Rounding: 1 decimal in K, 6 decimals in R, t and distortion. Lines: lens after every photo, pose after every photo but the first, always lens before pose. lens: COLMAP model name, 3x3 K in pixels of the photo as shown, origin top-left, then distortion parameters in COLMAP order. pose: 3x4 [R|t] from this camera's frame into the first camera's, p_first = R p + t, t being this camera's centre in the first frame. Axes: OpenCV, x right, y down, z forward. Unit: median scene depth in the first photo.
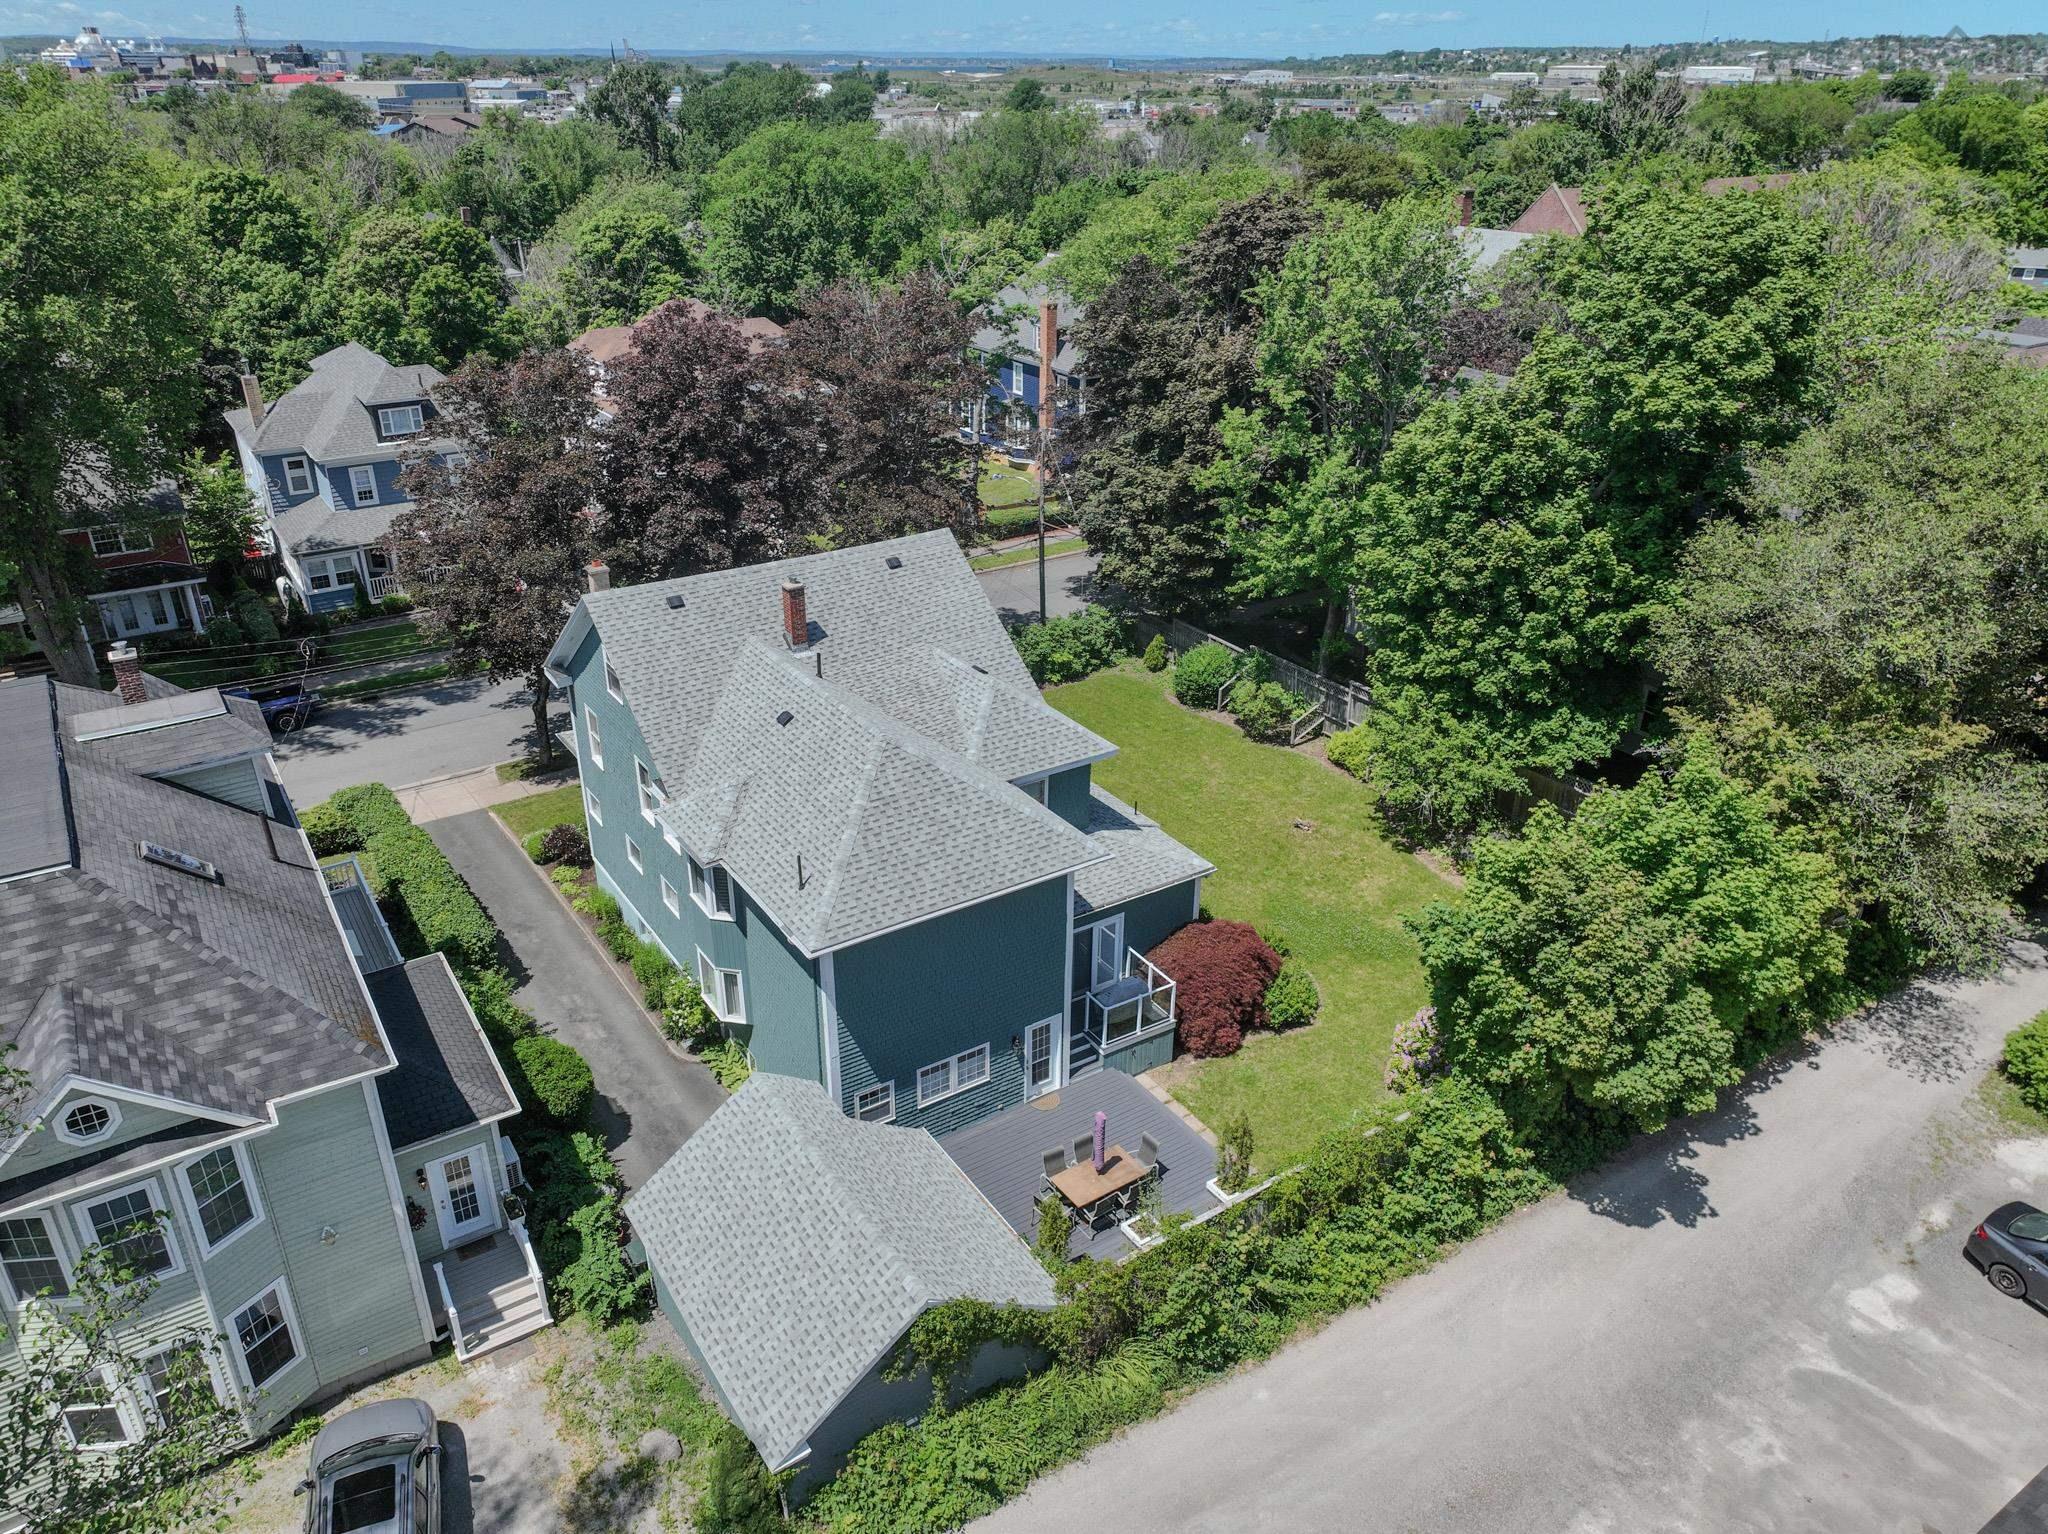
lens RADIAL K [[1440.6, 0, 1024.0], [0, 1440.6, 767.0], [0, 0, 1]] dist [0.004516, -0.000824]
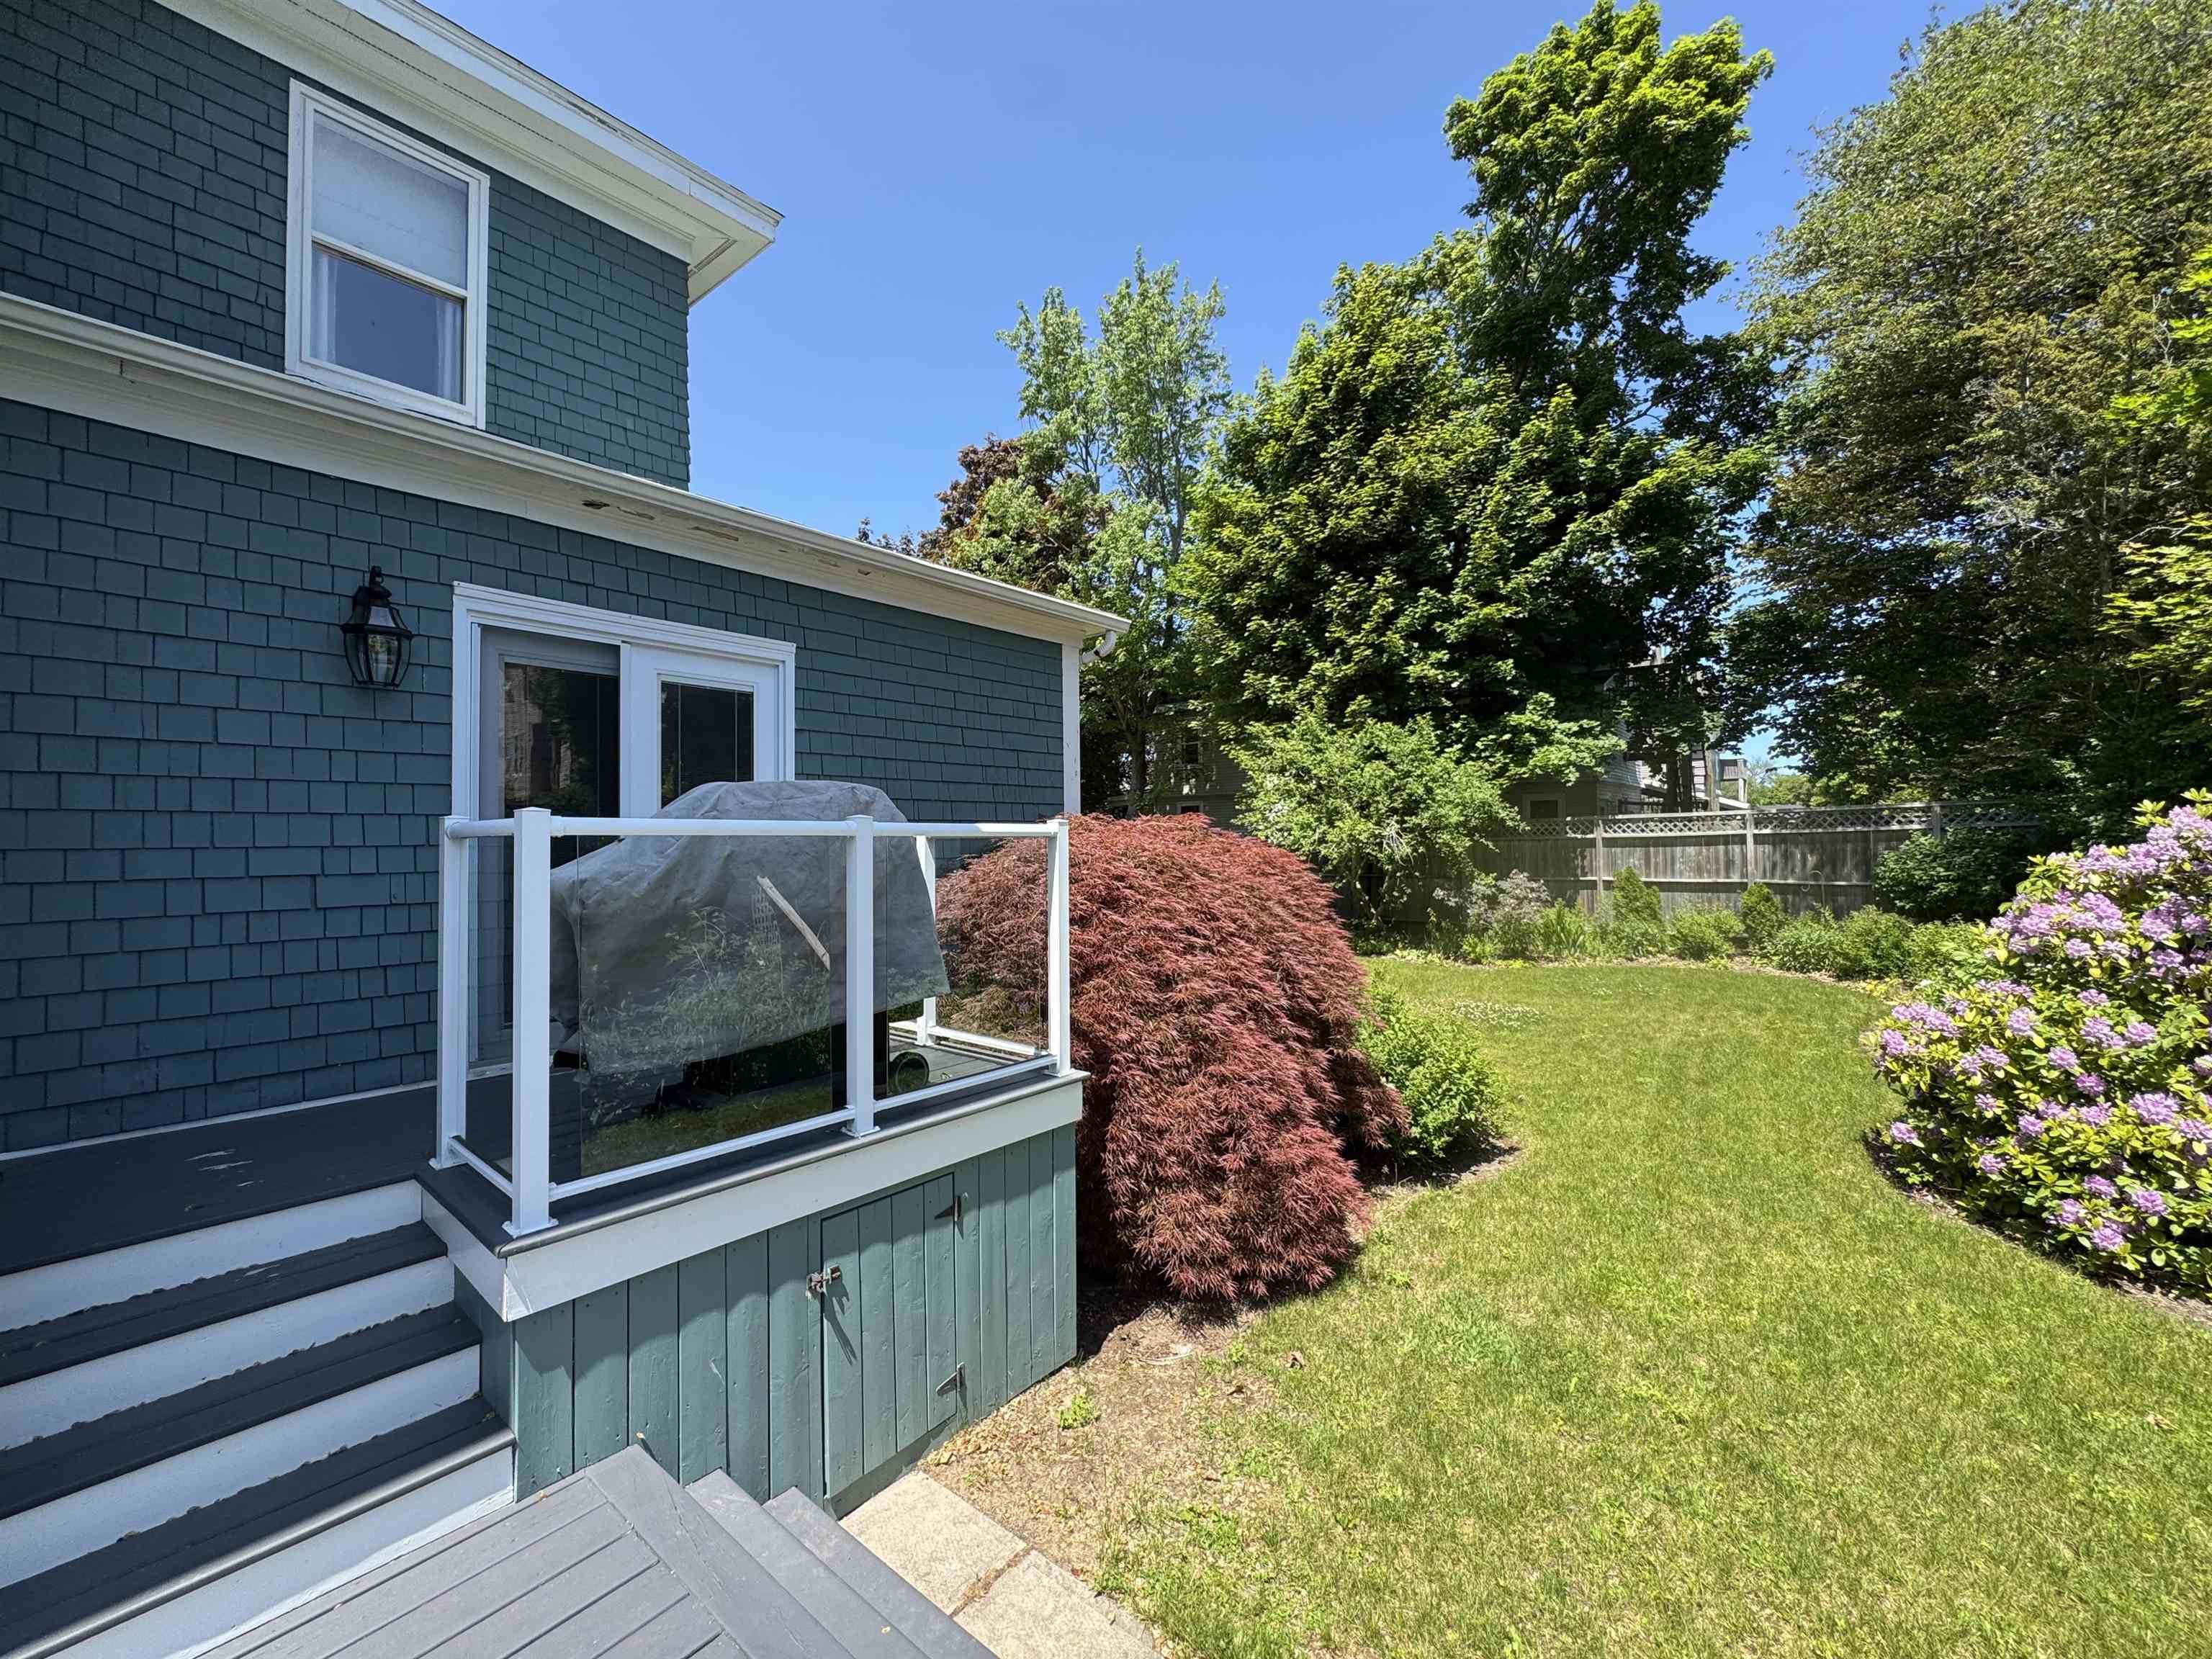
lens RADIAL K [[882.6, 0, 1106.0], [0, 882.6, 829.5], [0, 0, 1]] dist [-0.003344, -0.000268]
pose [[0.952319, 0.000312, 0.305104, 0.069537], [0.137600, 0.892088, -0.430402, 0.182494], [-0.272314, 0.451862, 0.849509, 0.831784]]
